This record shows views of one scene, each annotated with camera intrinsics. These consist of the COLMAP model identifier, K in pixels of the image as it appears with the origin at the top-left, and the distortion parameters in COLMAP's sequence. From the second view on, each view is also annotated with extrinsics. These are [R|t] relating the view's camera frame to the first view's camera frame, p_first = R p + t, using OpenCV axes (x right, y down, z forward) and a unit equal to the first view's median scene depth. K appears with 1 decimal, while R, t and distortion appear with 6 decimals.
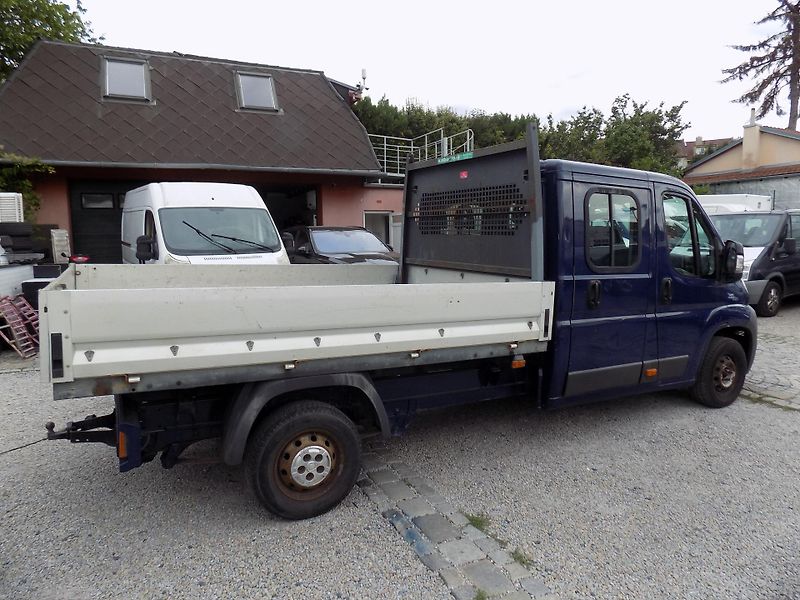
lens RADIAL K [[536.2, 0, 403.1], [0, 536.2, 288.6], [0, 0, 1]] dist [-0.060671, 0.061188]
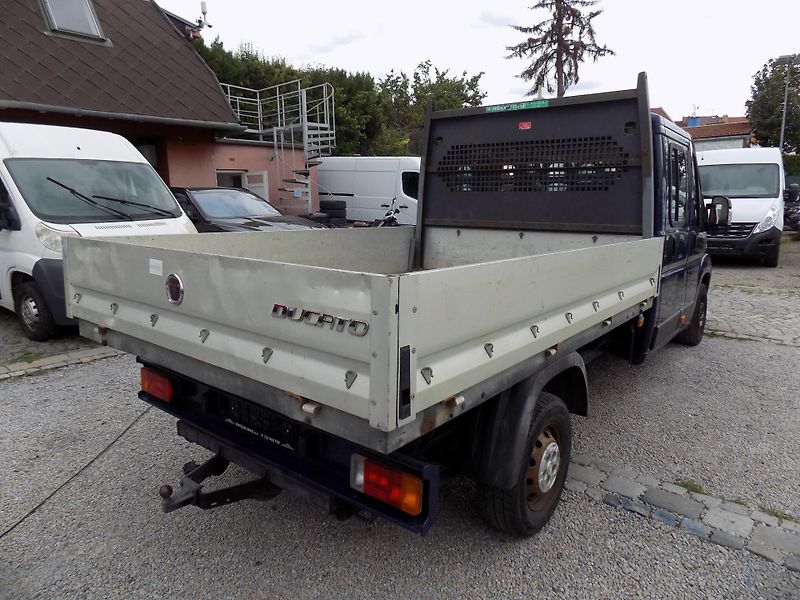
lens RADIAL K [[536.2, 0, 402.7], [0, 536.2, 287.8], [0, 0, 1]] dist [-0.060671, 0.061188]
pose [[0.918127, -0.071951, 0.389701, -0.124586], [0.046092, 0.996094, 0.075317, -0.003490], [-0.393598, -0.051188, 0.917857, 0.061810]]
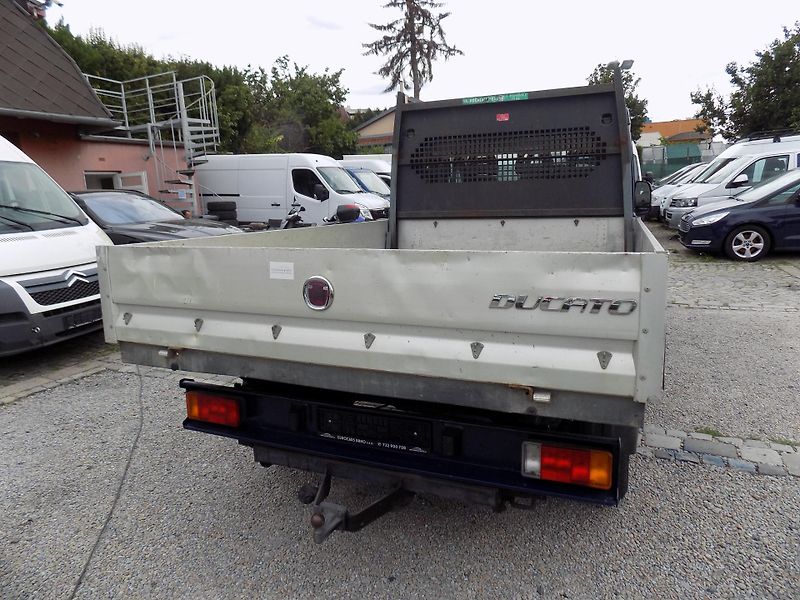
lens RADIAL K [[536.2, 0, 403.1], [0, 536.2, 288.3], [0, 0, 1]] dist [-0.060671, 0.061188]
pose [[0.775679, -0.143487, 0.614601, -0.178659], [0.103044, 0.989539, 0.100970, -0.006443], [-0.622659, -0.014990, 0.782350, 0.098118]]
